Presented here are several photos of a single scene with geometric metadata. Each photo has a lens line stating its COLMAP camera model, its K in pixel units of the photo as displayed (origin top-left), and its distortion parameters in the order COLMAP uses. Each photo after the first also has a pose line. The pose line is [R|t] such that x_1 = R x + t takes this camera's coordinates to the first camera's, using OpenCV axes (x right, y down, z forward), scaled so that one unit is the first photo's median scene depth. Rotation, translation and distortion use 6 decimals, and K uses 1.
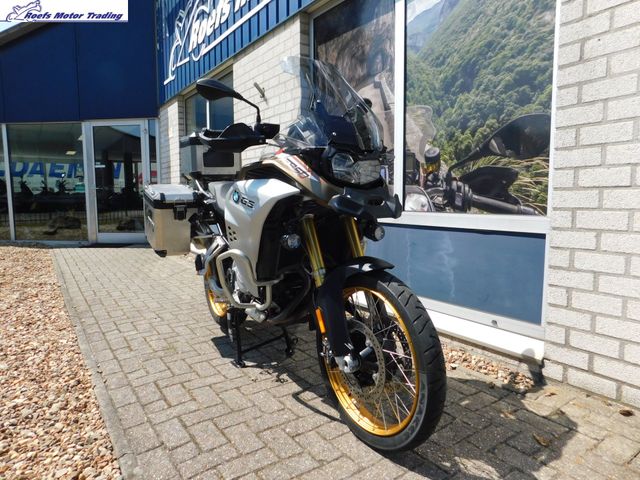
lens RADIAL K [[420.0, 0, 320.0], [0, 420.0, 241.4], [0, 0, 1]] dist [-0.076410, 0.059264]
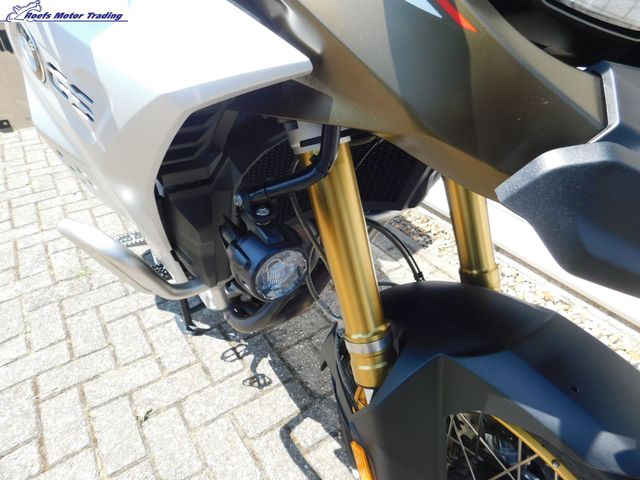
lens RADIAL K [[420.0, 0, 316.4], [0, 420.0, 237.8], [0, 0, 1]] dist [-0.076410, 0.059264]
pose [[0.999624, 0.026804, 0.005708, -0.021797], [-0.026393, 0.885535, 0.463823, -0.086316], [0.007378, -0.463800, 0.885909, 0.525223]]
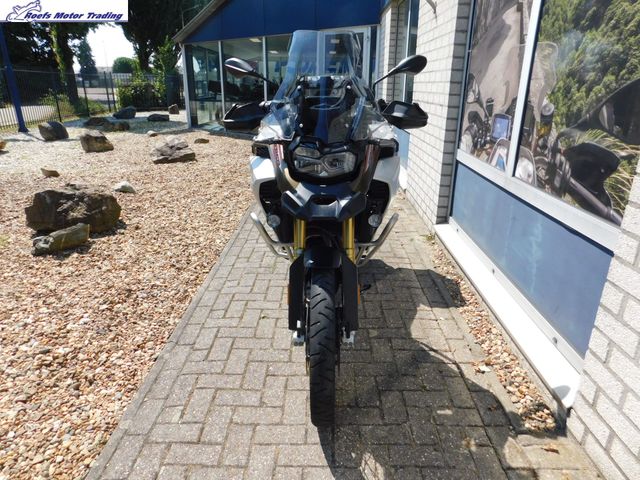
lens RADIAL K [[420.0, 0, 318.7], [0, 420.0, 240.1], [0, 0, 1]] dist [-0.076410, 0.059264]
pose [[0.809598, 0.215878, -0.545846, 0.434801], [-0.075323, 0.960435, 0.268125, -0.170757], [0.582132, -0.175958, 0.793827, 0.123827]]
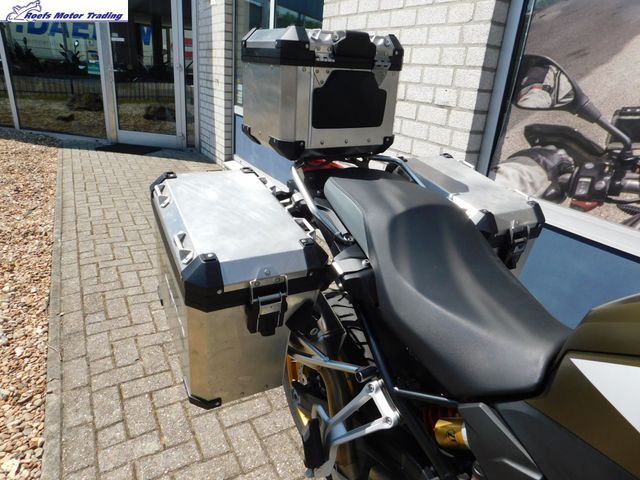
lens RADIAL K [[420.0, 0, 316.7], [0, 420.0, 237.1], [0, 0, 1]] dist [-0.076410, 0.059264]
pose [[0.992612, 0.105816, -0.059367, -0.293767], [-0.086745, 0.961013, 0.262544, -0.210983], [0.084834, -0.255454, 0.963092, 0.708980]]
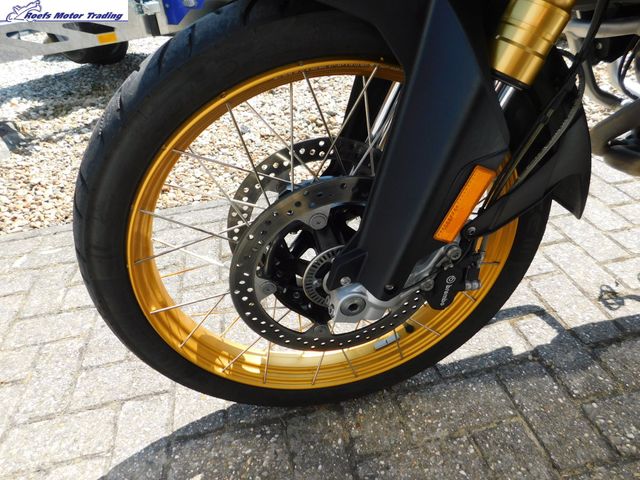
lens RADIAL K [[420.0, 0, 321.1], [0, 420.0, 236.4], [0, 0, 1]] dist [-0.076410, 0.059264]
pose [[-0.393082, 0.571602, -0.720248, 0.271473], [-0.014447, 0.779365, 0.626403, 0.010331], [0.919390, 0.256633, -0.298097, 0.731389]]
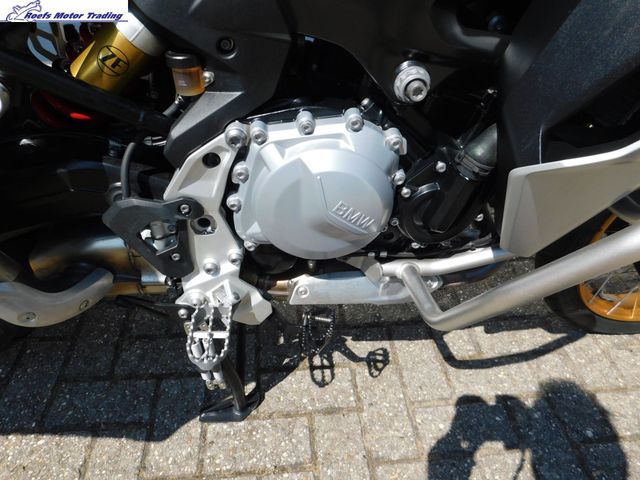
lens RADIAL K [[420.0, 0, 321.2], [0, 420.0, 239.8], [0, 0, 1]] dist [-0.076410, 0.059264]
pose [[0.485053, -0.552559, 0.677793, -0.312979], [0.036288, 0.787127, 0.615722, -0.038611], [-0.873732, -0.274062, 0.401849, 0.803205]]
